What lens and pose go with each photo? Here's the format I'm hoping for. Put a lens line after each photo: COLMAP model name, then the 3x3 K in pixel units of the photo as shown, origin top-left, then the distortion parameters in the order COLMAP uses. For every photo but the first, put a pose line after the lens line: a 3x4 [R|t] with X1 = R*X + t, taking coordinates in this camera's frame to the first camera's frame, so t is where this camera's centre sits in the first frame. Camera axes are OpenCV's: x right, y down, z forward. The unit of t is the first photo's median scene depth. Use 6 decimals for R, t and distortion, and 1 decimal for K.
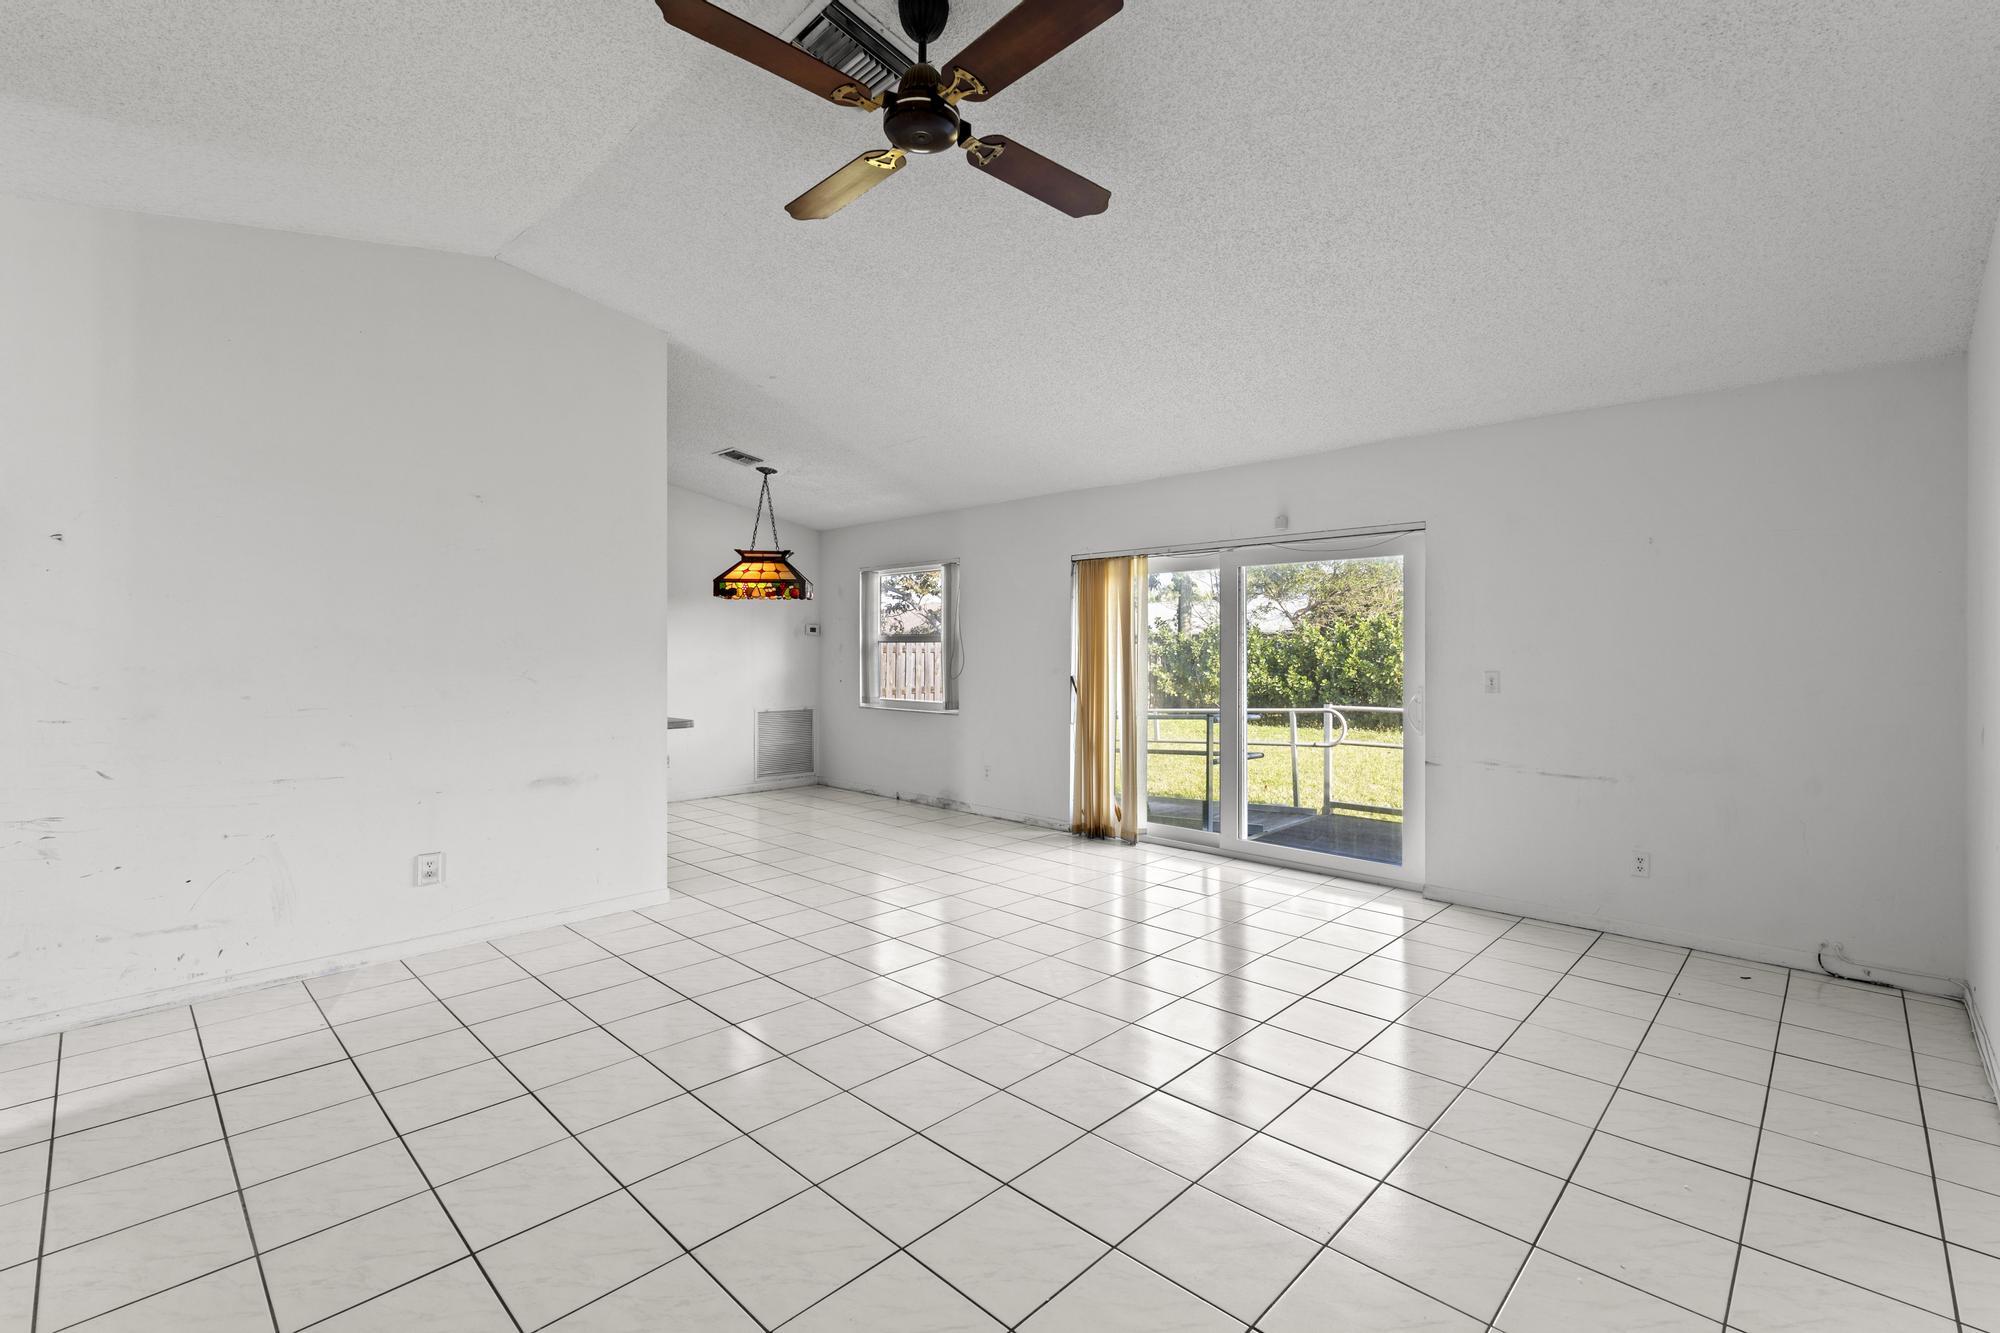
lens RADIAL K [[889.7, 0, 996.6], [0, 889.7, 664.0], [0, 0, 1]] dist [-0.003529, 0.000088]
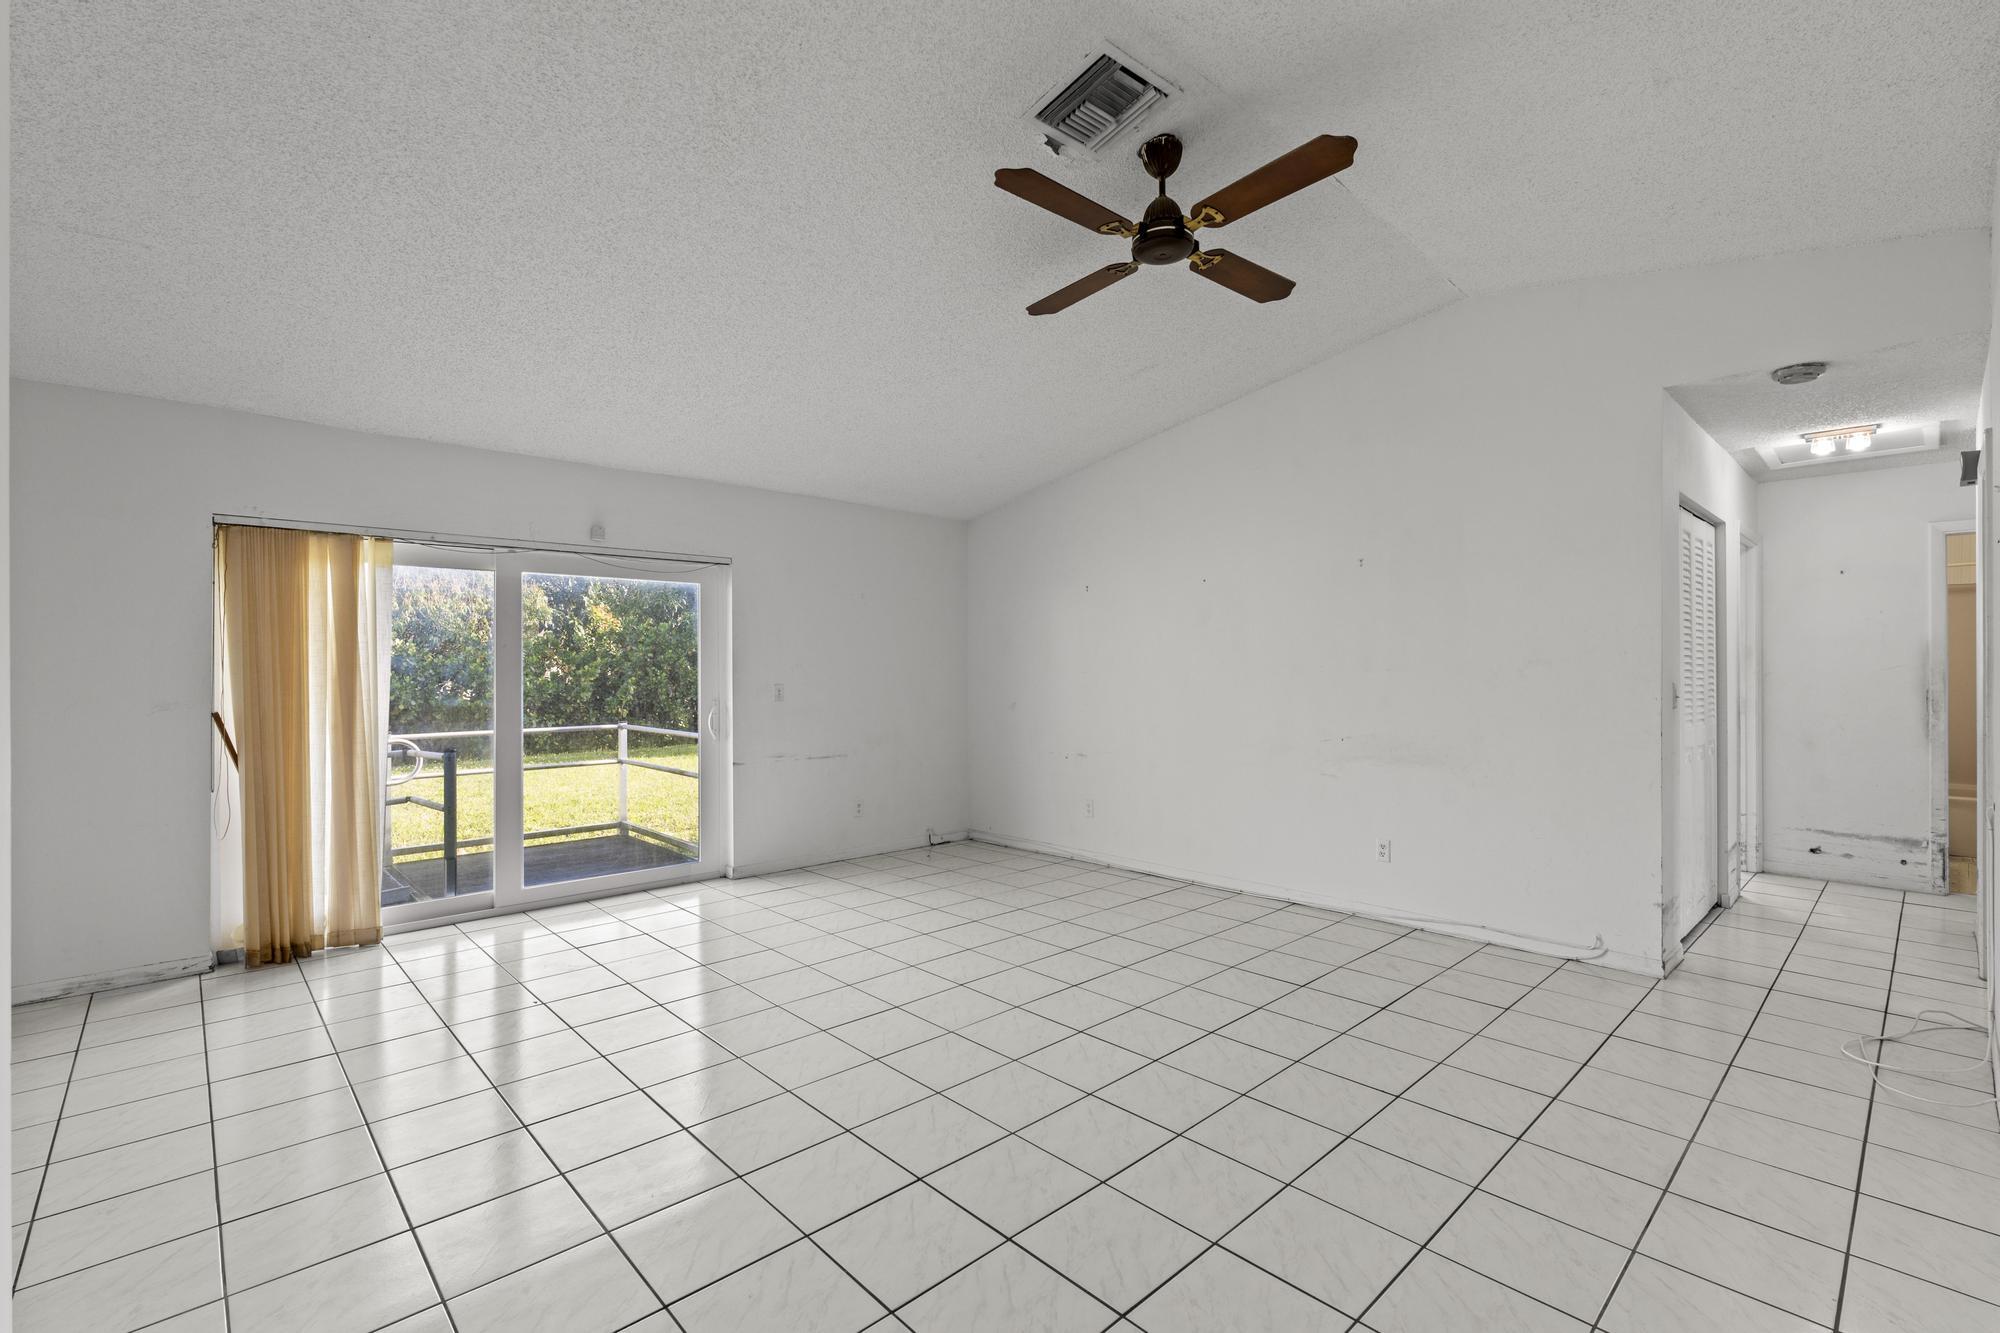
lens RADIAL K [[889.7, 0, 996.6], [0, 889.7, 664.0], [0, 0, 1]] dist [-0.003529, 0.000088]
pose [[0.049210, 0.004643, 0.998778, -0.538606], [0.021923, 0.999743, -0.005727, -0.004813], [-0.998548, 0.022178, 0.049096, 0.478128]]
